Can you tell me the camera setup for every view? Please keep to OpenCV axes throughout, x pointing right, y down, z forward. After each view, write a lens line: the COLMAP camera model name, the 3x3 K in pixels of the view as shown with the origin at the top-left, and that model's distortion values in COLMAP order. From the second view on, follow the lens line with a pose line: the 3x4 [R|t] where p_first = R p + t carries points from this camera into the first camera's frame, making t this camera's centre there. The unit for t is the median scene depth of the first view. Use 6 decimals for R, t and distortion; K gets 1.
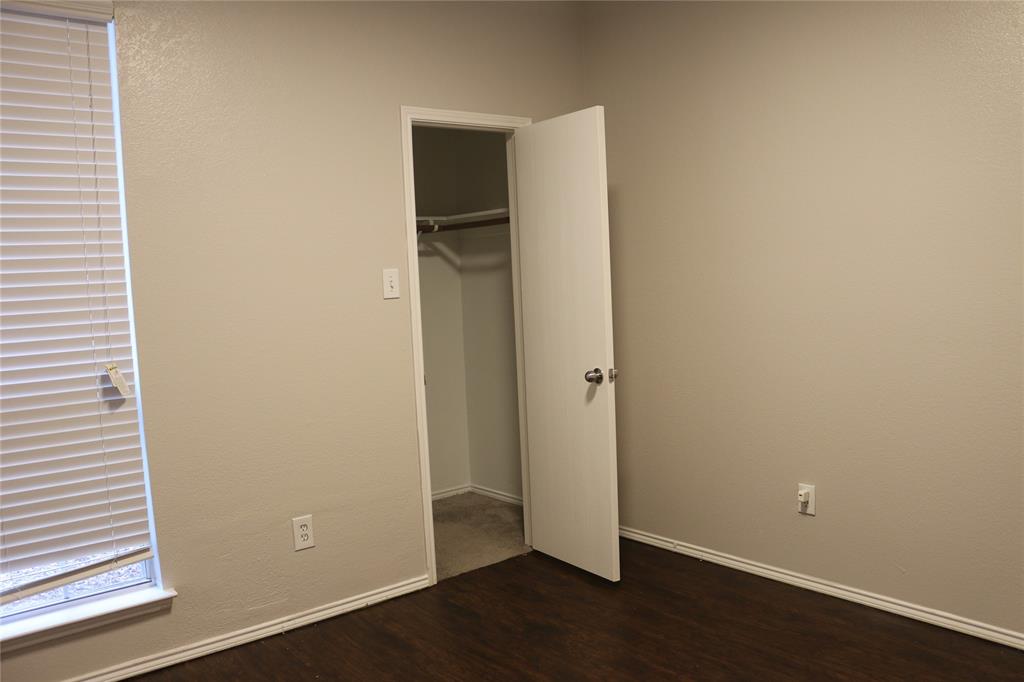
lens RADIAL K [[835.8, 0, 512.0], [0, 835.8, 341.0], [0, 0, 1]] dist [-0.158357, 0.144180]
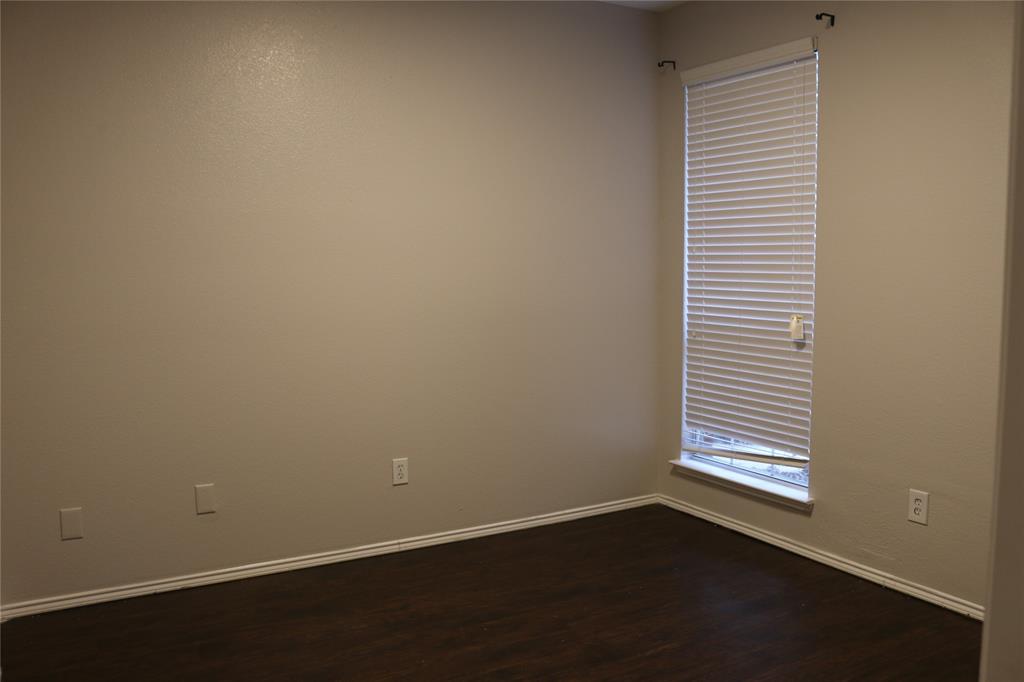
lens RADIAL K [[835.8, 0, 512.0], [0, 835.8, 341.0], [0, 0, 1]] dist [-0.158357, 0.144180]
pose [[-0.149276, 0.139332, -0.978930, 0.900547], [-0.066897, 0.986331, 0.150586, -0.101292], [0.986530, 0.087966, -0.137915, 0.722466]]
